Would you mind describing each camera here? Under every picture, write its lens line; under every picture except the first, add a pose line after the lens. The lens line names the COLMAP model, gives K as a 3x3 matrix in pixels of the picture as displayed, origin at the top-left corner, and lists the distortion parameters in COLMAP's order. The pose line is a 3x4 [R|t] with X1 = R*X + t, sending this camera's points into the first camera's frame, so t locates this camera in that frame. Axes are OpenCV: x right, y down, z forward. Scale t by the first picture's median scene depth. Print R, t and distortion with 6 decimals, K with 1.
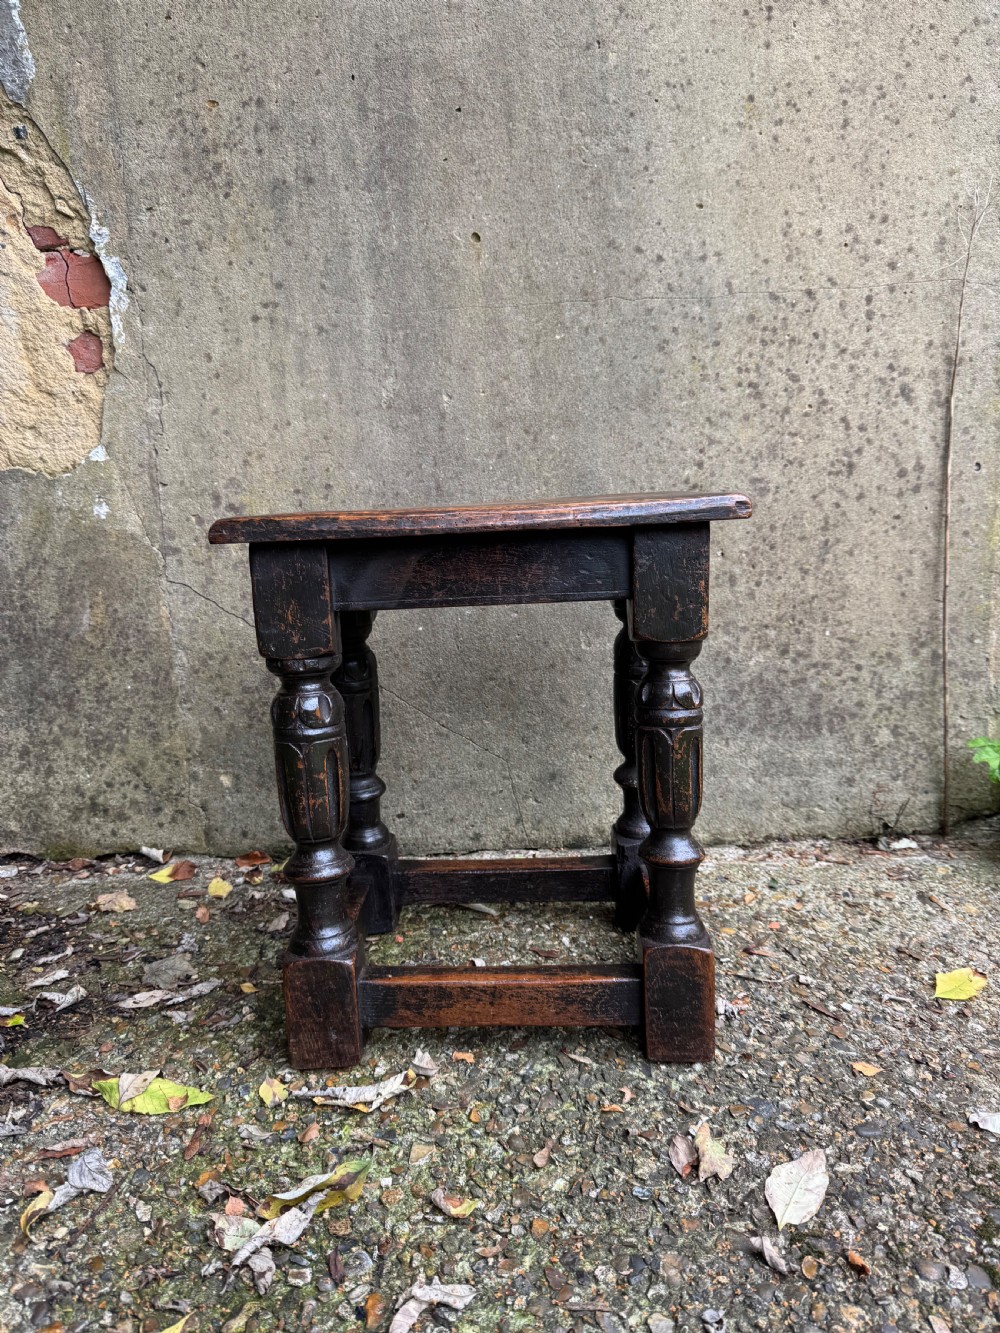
lens RADIAL K [[970.0, 0, 493.2], [0, 970.0, 662.6], [0, 0, 1]] dist [-0.007848, -0.011632]
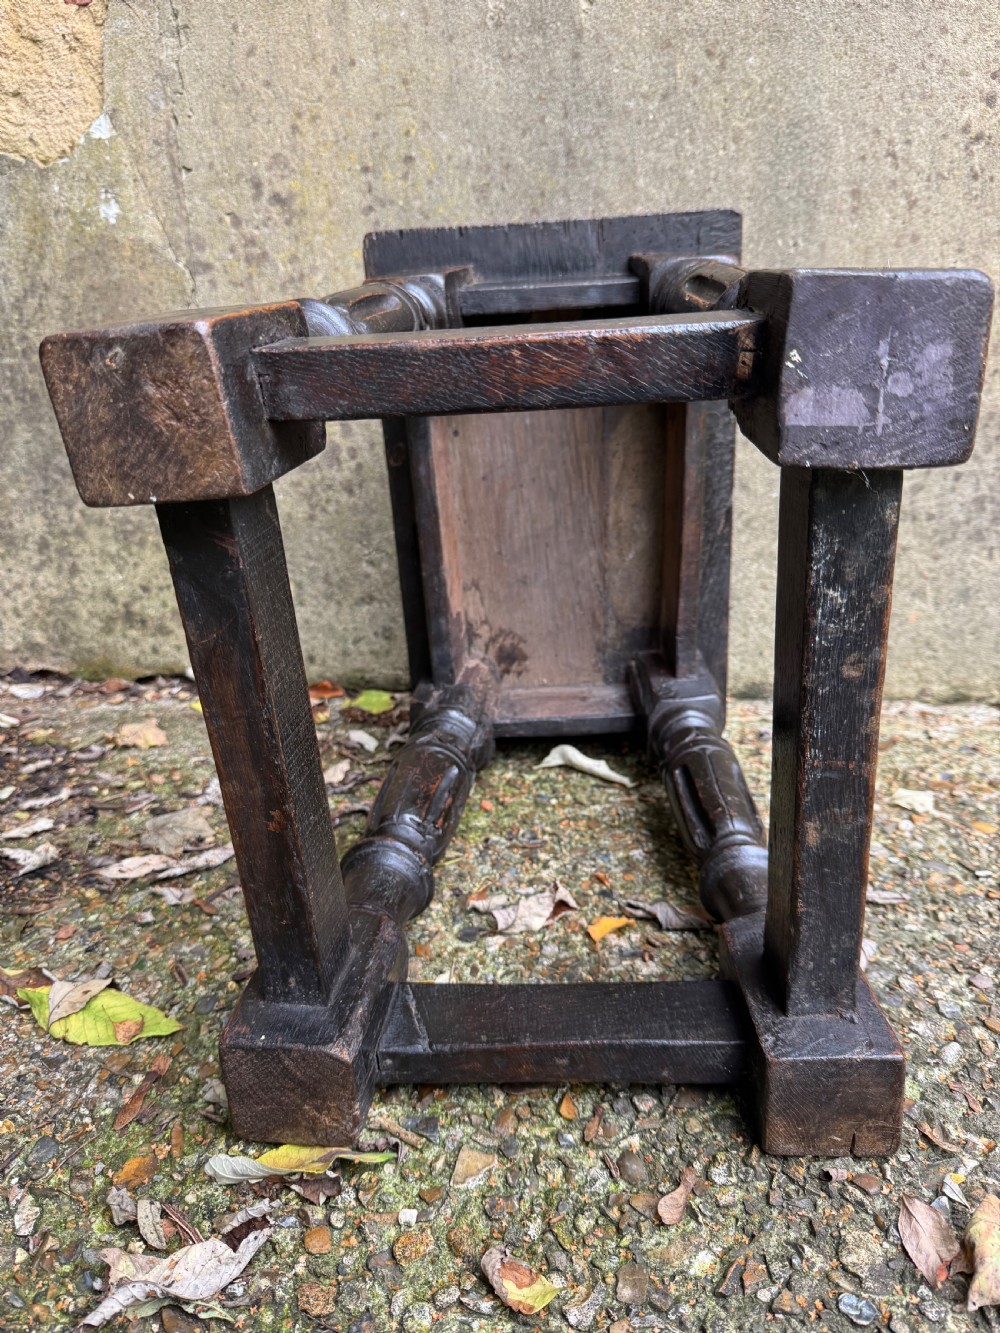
lens RADIAL K [[970.0, 0, 491.2], [0, 970.0, 680.8], [0, 0, 1]] dist [-0.007848, -0.011632]
pose [[0.986214, 0.044631, -0.159342, 0.013272], [-0.016957, 0.985129, 0.170977, 0.069661], [0.164603, -0.165918, 0.972305, 0.310224]]
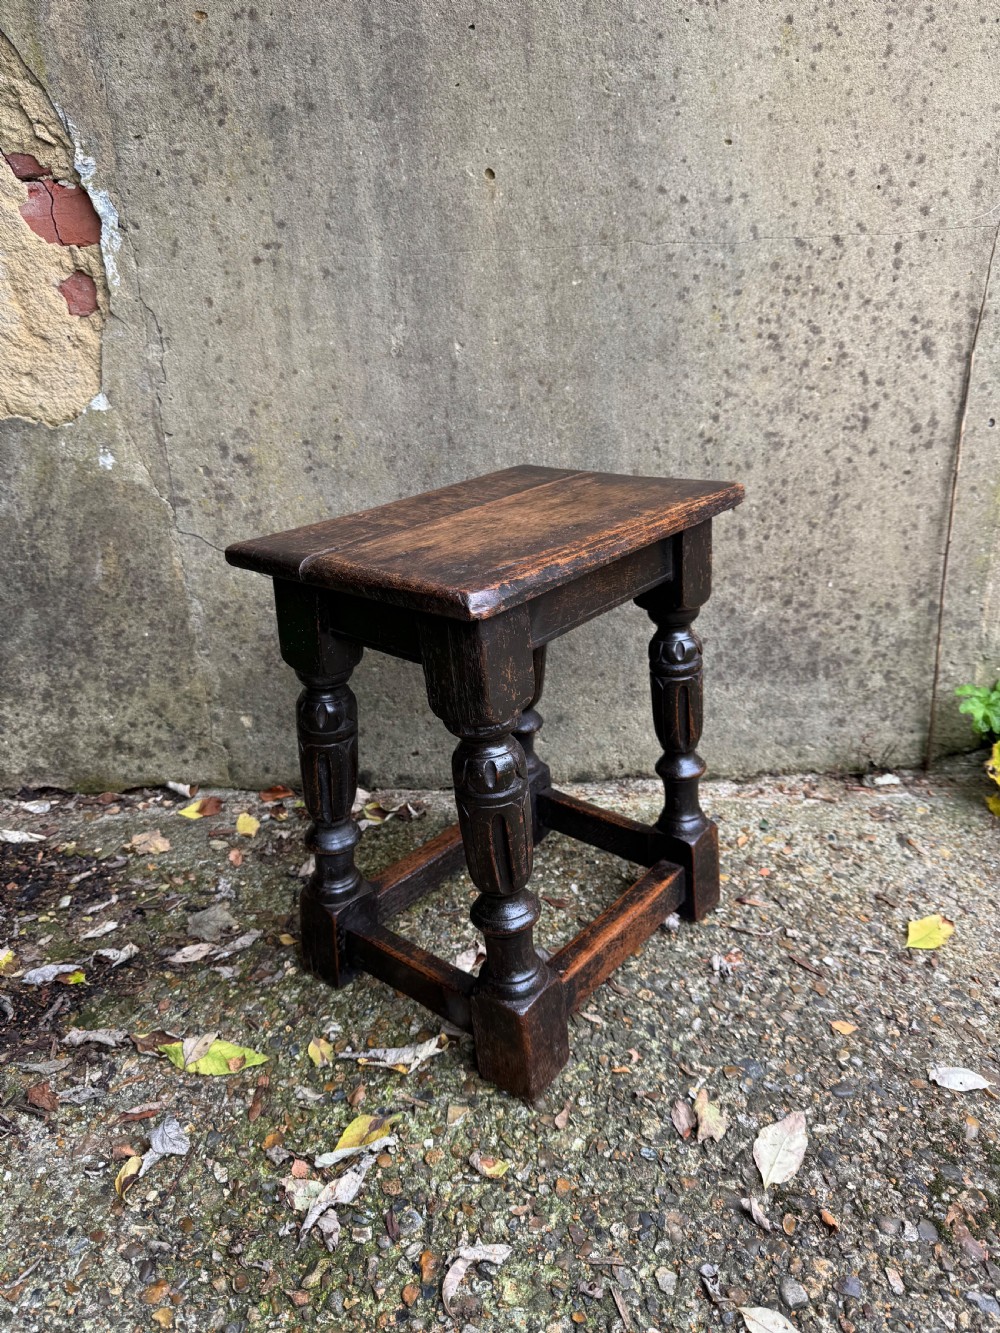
lens RADIAL K [[970.0, 0, 500.4], [0, 970.0, 674.4], [0, 0, 1]] dist [-0.007848, -0.011632]
pose [[0.999681, -0.001396, 0.025210, -0.033942], [-0.003625, 0.980186, 0.198044, -0.156733], [-0.024987, -0.198073, 0.979869, -0.018268]]
